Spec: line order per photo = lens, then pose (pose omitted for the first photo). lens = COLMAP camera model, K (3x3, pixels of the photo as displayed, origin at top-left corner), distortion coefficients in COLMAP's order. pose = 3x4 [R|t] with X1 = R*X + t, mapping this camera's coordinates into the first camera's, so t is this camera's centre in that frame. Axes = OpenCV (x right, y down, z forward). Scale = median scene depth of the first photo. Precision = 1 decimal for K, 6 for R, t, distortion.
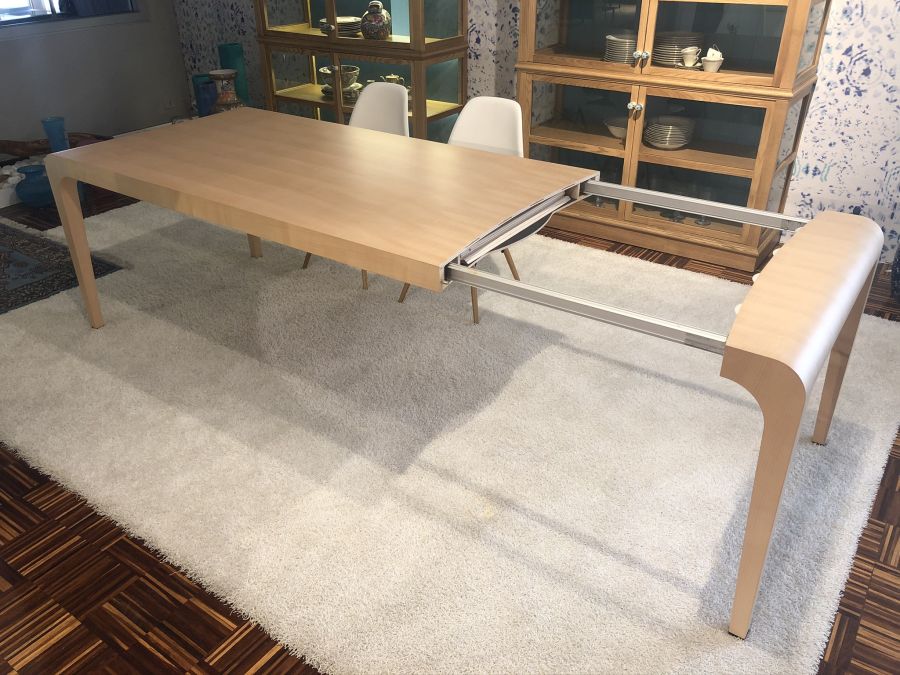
lens RADIAL K [[743.9, 0, 447.9], [0, 743.9, 335.7], [0, 0, 1]] dist [0.043652, -0.037880]
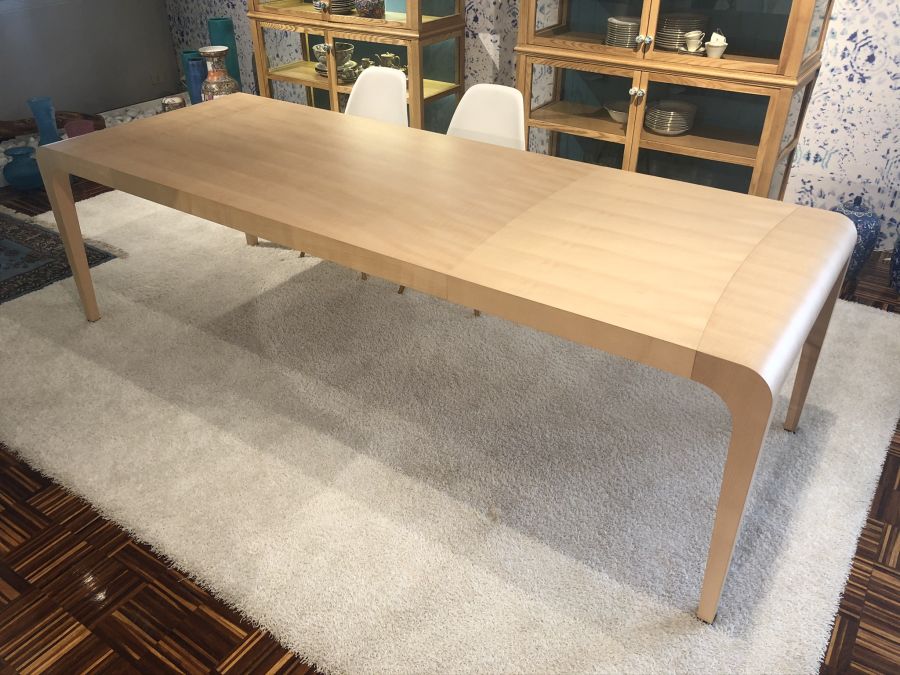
lens RADIAL K [[743.9, 0, 450.9], [0, 743.9, 339.3], [0, 0, 1]] dist [0.043652, -0.037880]
pose [[0.999852, -0.002826, 0.016945, -0.013057], [0.001990, 0.998788, 0.049173, -0.031971], [-0.017063, -0.049132, 0.998647, 0.004244]]
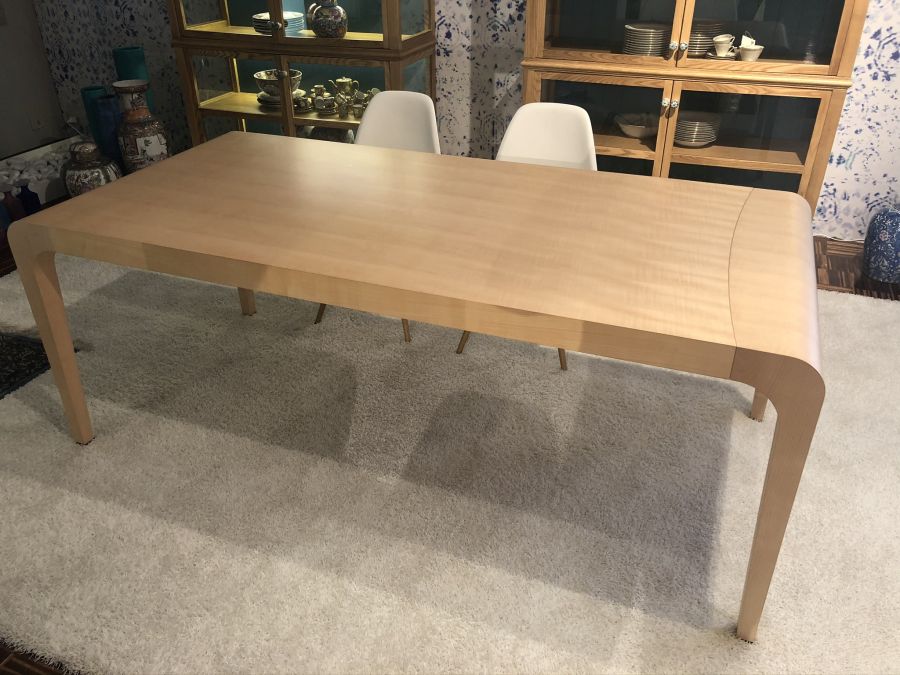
lens RADIAL K [[743.9, 0, 445.1], [0, 743.9, 330.7], [0, 0, 1]] dist [0.043652, -0.037880]
pose [[0.969405, -0.119082, 0.214649, -0.252678], [0.117077, 0.992877, 0.022076, -0.089863], [-0.215749, 0.003730, 0.976442, 0.185721]]
